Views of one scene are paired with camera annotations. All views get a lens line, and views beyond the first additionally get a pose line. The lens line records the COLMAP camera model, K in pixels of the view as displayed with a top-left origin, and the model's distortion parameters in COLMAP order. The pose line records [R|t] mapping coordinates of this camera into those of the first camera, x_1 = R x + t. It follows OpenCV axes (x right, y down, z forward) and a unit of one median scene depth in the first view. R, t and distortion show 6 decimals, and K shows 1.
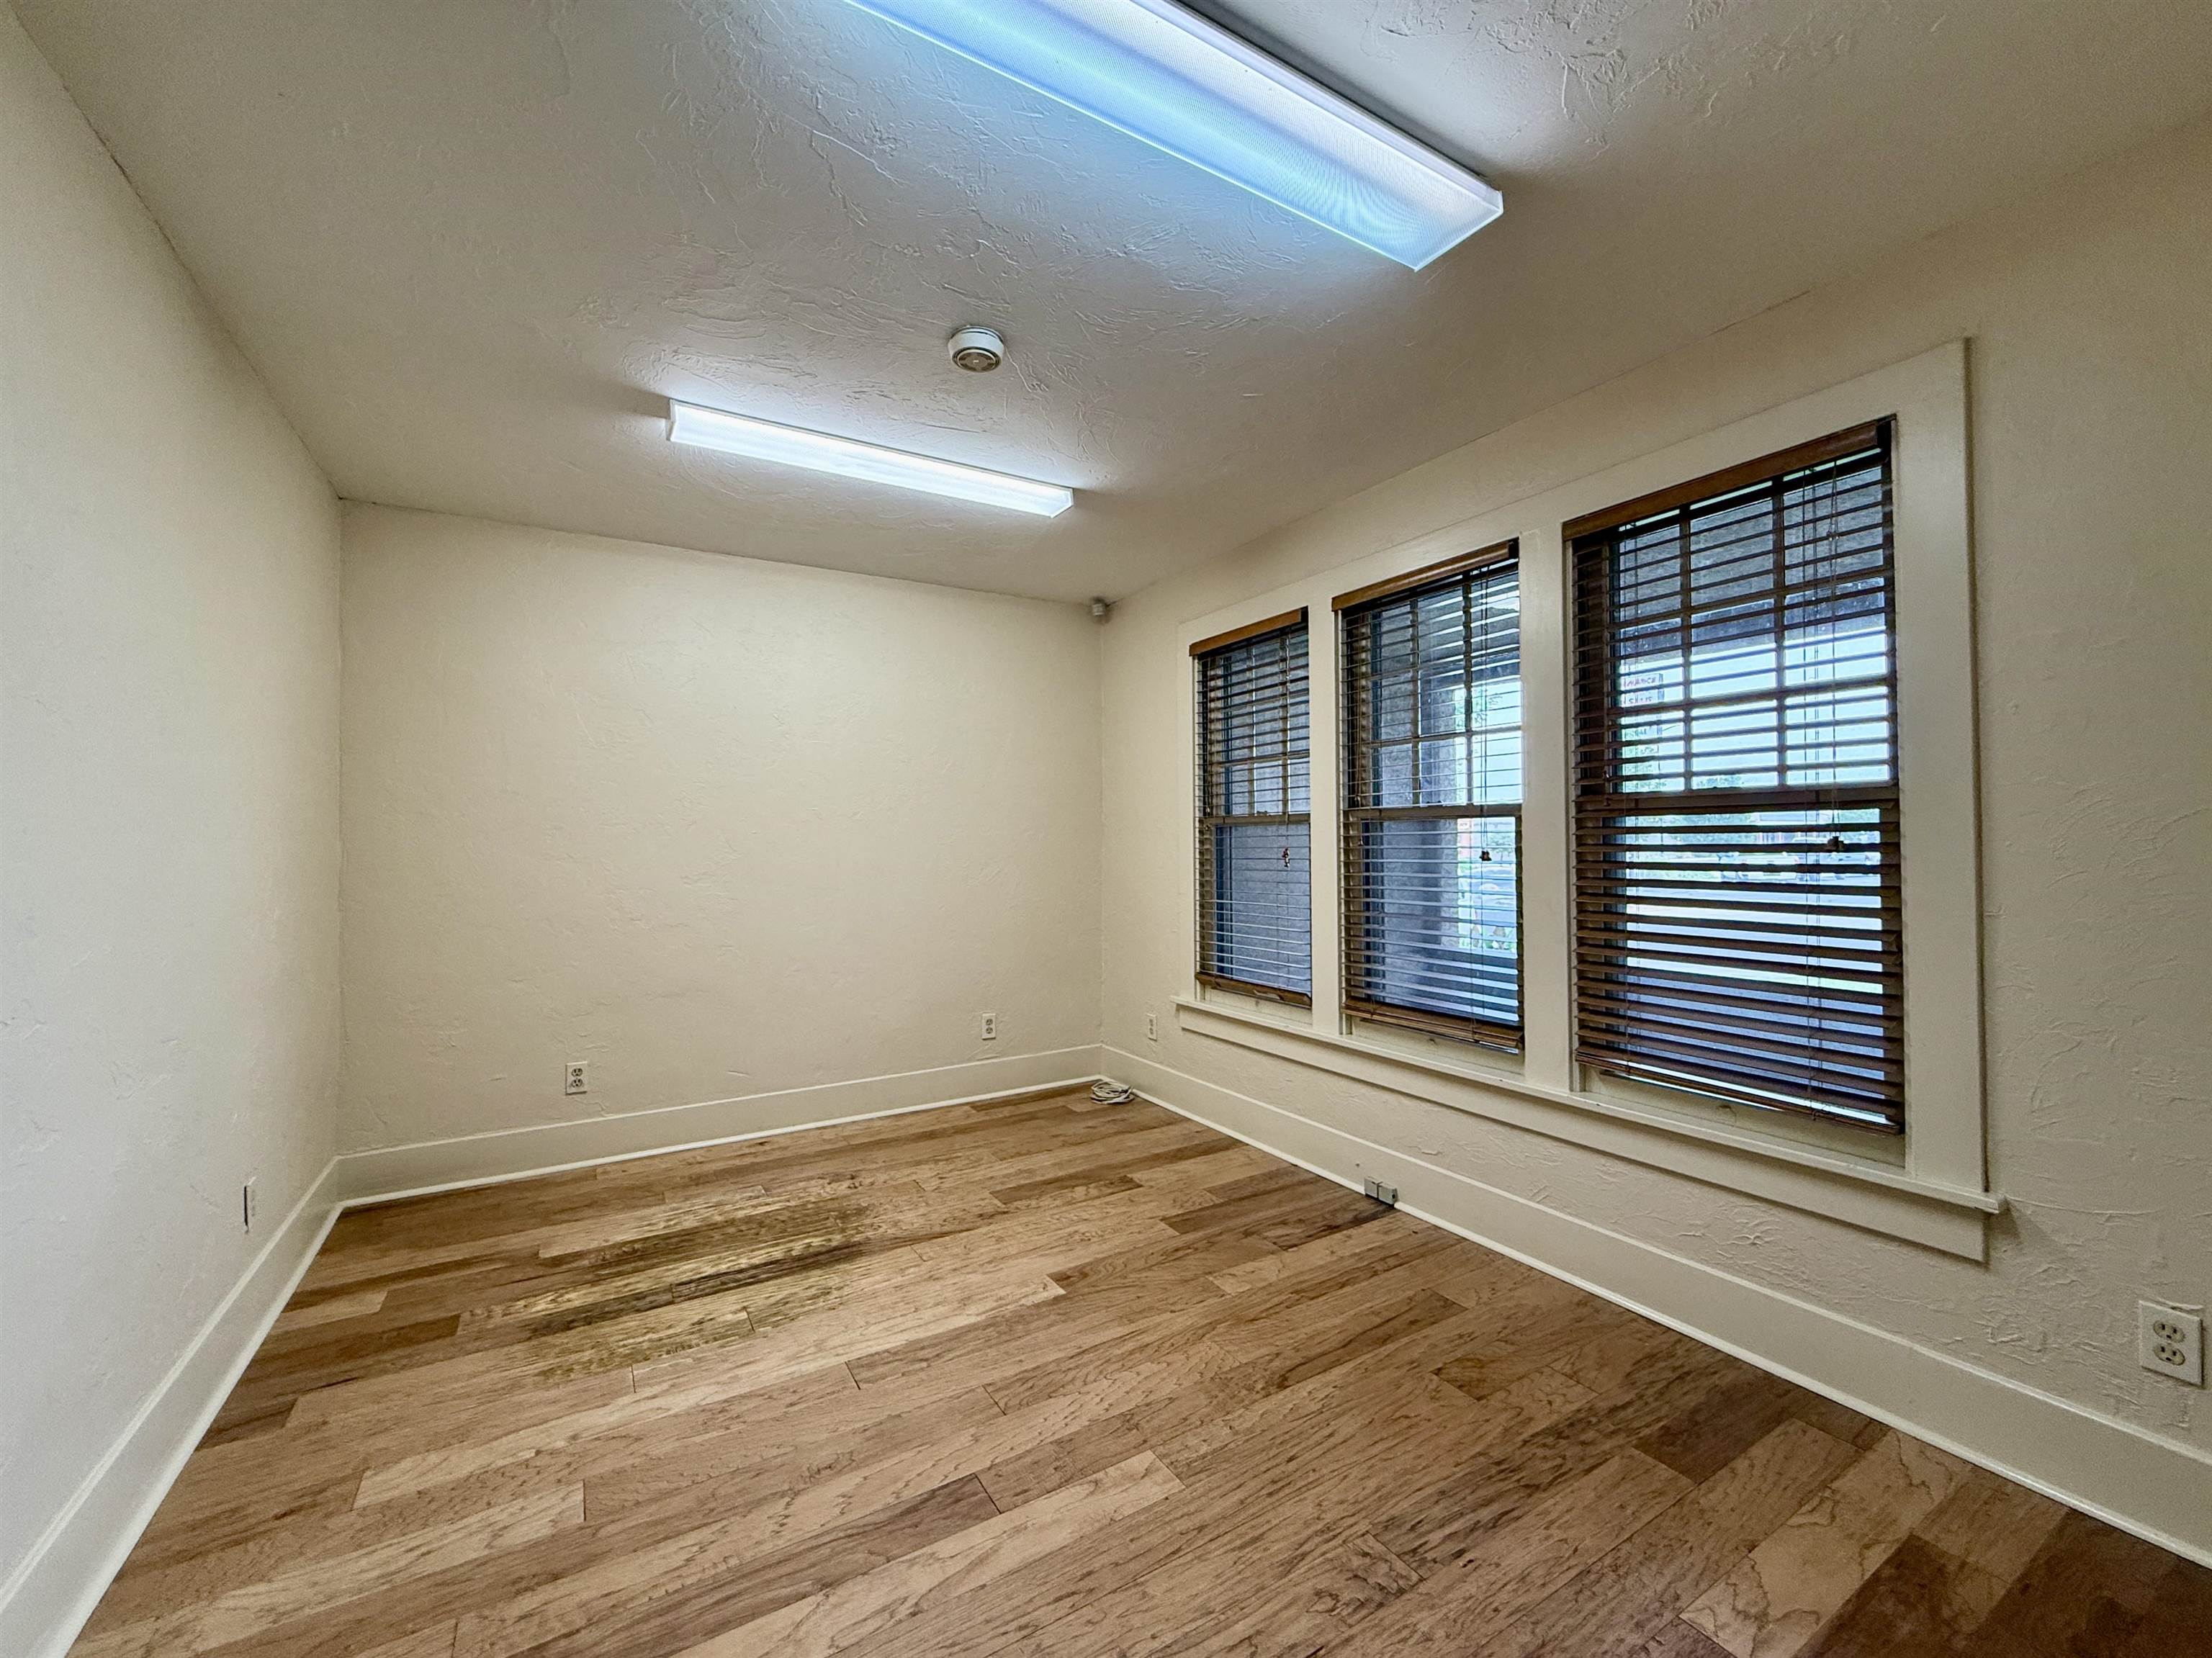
lens RADIAL K [[885.9, 0, 1107.3], [0, 885.9, 844.0], [0, 0, 1]] dist [0.001976, 0.000456]
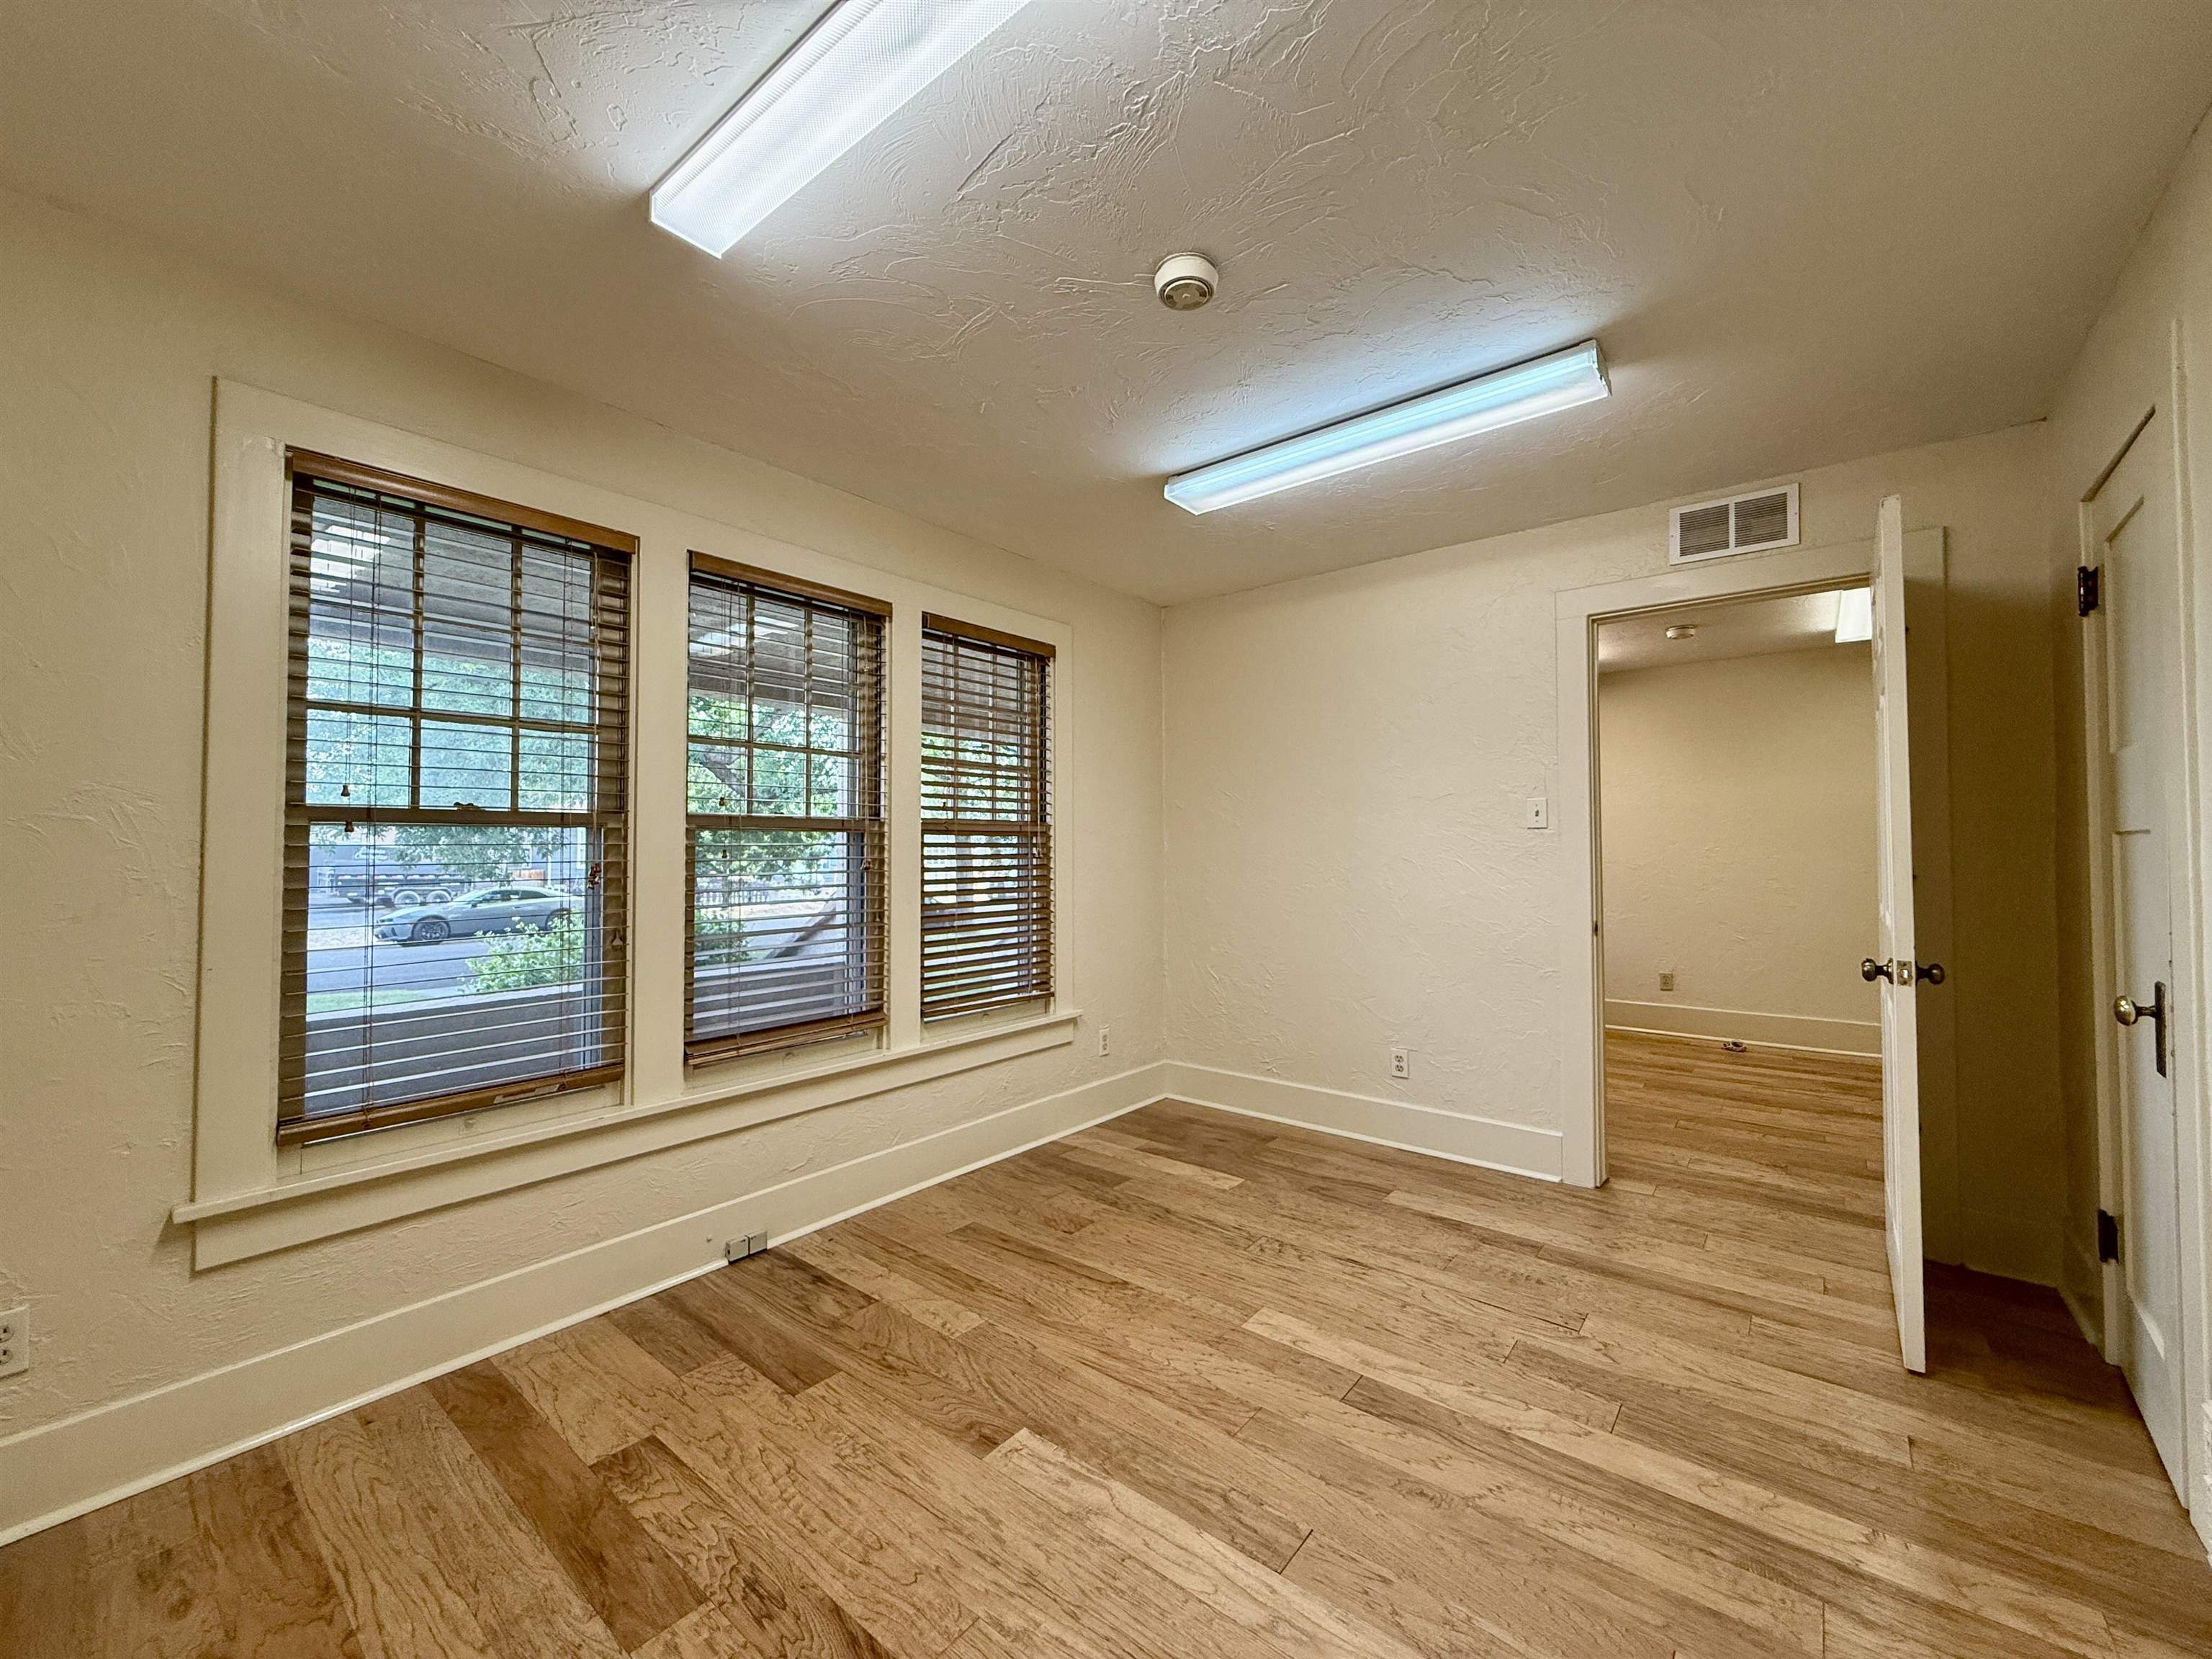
lens RADIAL K [[885.9, 0, 1090.1], [0, 885.9, 834.2], [0, 0, 1]] dist [0.001976, 0.000456]
pose [[-0.328552, 0.025353, 0.944146, -0.869551], [0.009349, 0.999678, -0.023591, 0.003457], [-0.944440, 0.001076, -0.328683, 1.281137]]
